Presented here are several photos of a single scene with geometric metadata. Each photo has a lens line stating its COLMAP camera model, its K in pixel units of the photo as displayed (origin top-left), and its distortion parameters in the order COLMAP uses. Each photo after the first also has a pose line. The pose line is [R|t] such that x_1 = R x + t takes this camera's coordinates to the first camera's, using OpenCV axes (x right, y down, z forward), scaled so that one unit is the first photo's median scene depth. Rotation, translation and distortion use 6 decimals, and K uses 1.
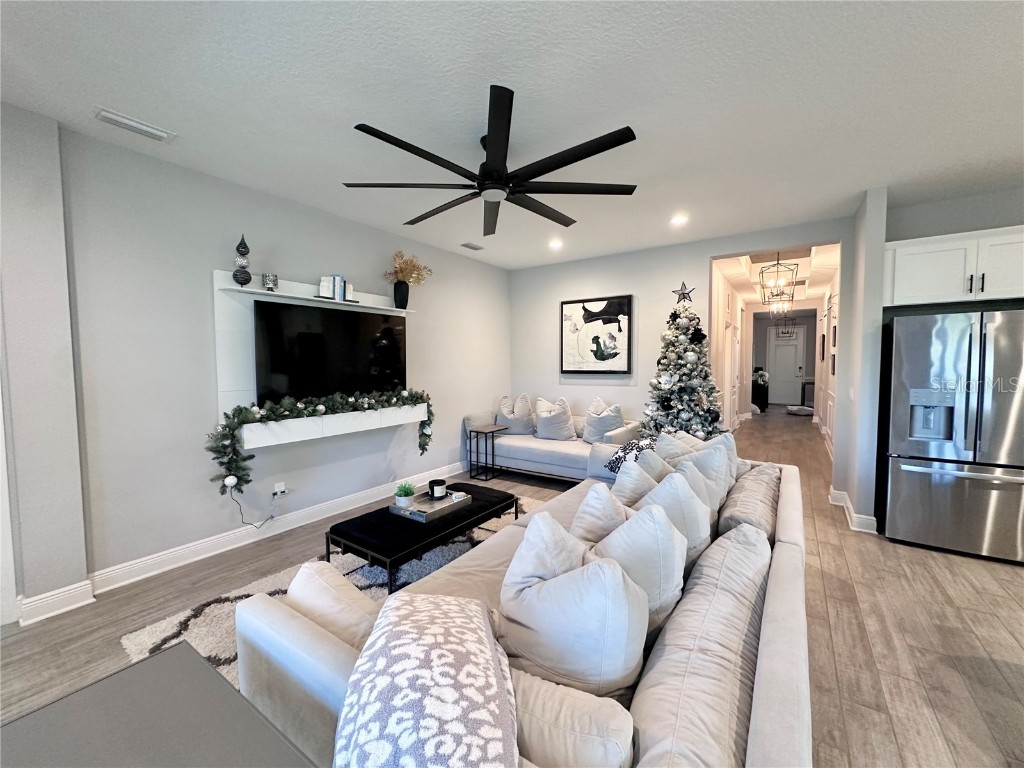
lens RADIAL K [[410.5, 0, 511.4], [0, 410.5, 382.7], [0, 0, 1]] dist [0.001379, -0.000262]
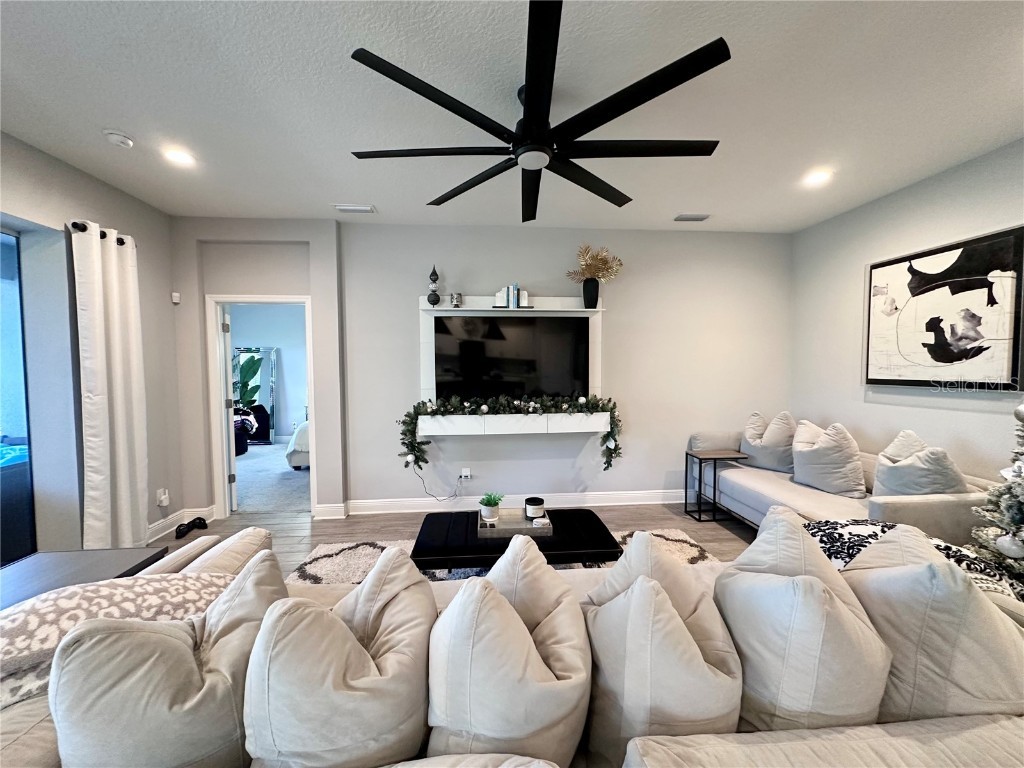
lens RADIAL K [[410.5, 0, 514.0], [0, 410.5, 383.3], [0, 0, 1]] dist [0.001379, -0.000262]
pose [[0.636250, 0.033468, -0.770756, 0.342309], [-0.035339, 0.999274, 0.014219, -0.018186], [0.770673, 0.018191, 0.636971, 0.280222]]
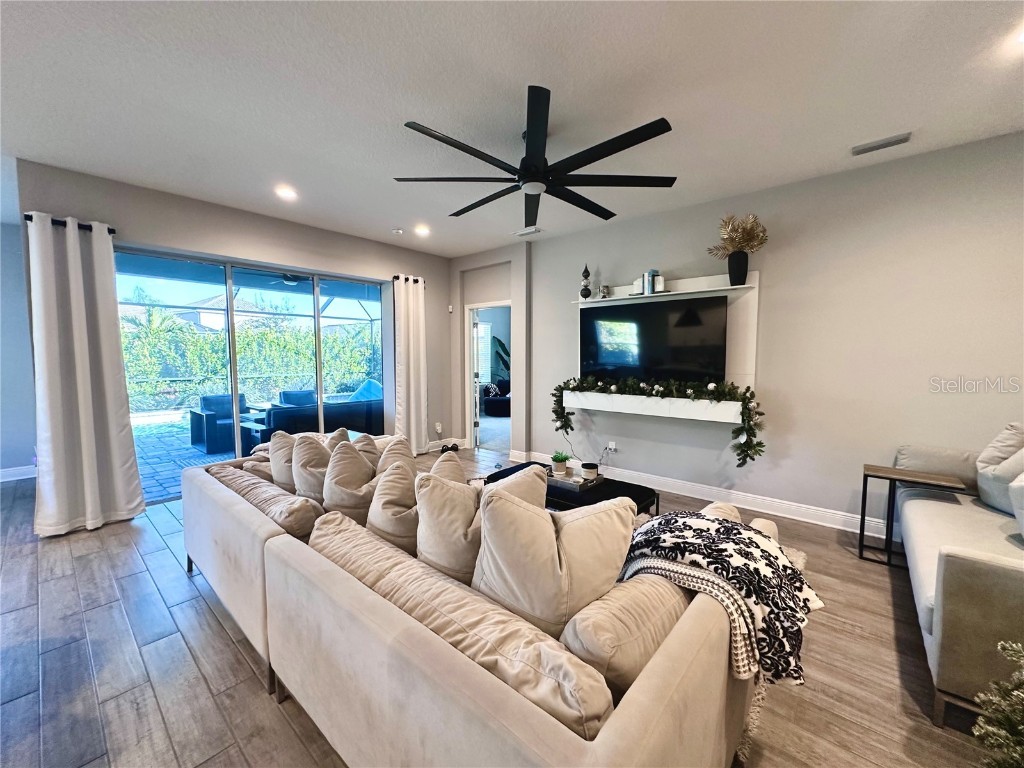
lens RADIAL K [[410.5, 0, 511.6], [0, 410.5, 383.1], [0, 0, 1]] dist [0.001379, -0.000262]
pose [[-0.108614, 0.073727, -0.991346, 0.615543], [-0.048428, 0.995669, 0.079355, -0.027378], [0.992904, 0.056628, -0.104574, 0.648198]]
